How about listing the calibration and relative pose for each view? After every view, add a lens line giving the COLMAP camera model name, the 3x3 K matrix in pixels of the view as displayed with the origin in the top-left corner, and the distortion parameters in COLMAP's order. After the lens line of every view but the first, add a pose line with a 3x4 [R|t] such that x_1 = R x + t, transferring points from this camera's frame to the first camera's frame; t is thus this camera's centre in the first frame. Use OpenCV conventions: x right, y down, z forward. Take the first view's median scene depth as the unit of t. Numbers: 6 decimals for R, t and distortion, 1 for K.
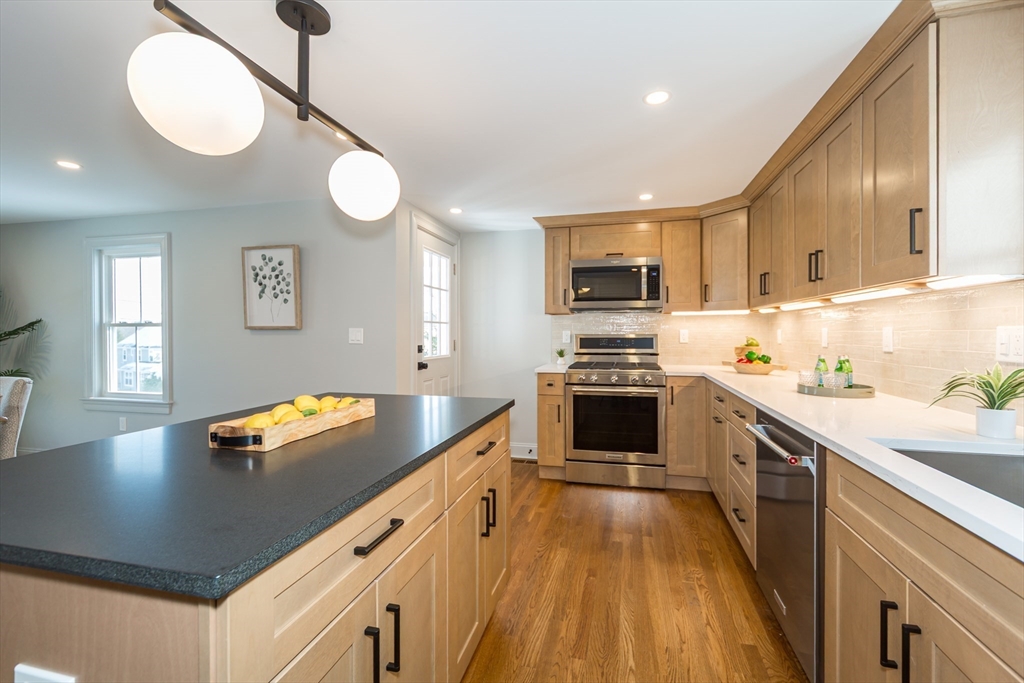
lens RADIAL K [[424.7, 0, 516.6], [0, 424.7, 332.6], [0, 0, 1]] dist [0.007601, -0.000007]
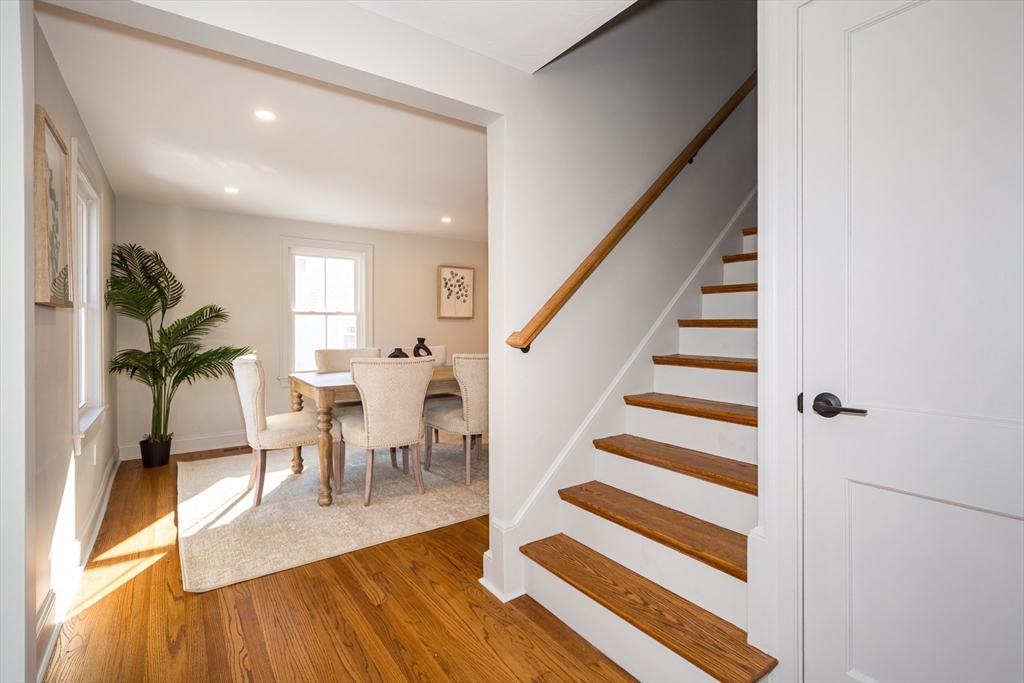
lens RADIAL K [[491.4, 0, 515.3], [0, 491.4, 325.8], [0, 0, 1]] dist [0.005009, 0.000452]
pose [[0.651950, -0.000657, 0.758261, -1.822282], [0.000593, 1.000000, 0.000356, 0.018805], [-0.758261, 0.000218, 0.651951, -0.368365]]
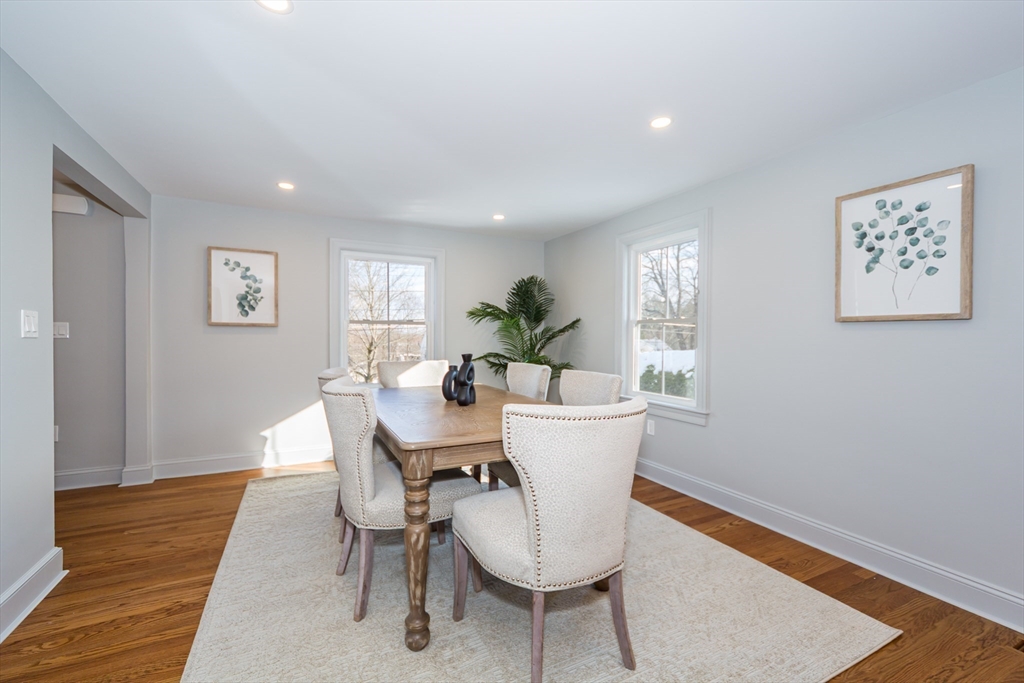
lens RADIAL K [[424.7, 0, 516.3], [0, 424.7, 342.2], [0, 0, 1]] dist [0.007601, -0.000007]
pose [[0.651622, 0.016384, -0.758367, -0.463316], [-0.006512, 0.999851, 0.016006, 0.016799], [0.758516, -0.005491, 0.651631, 0.190523]]
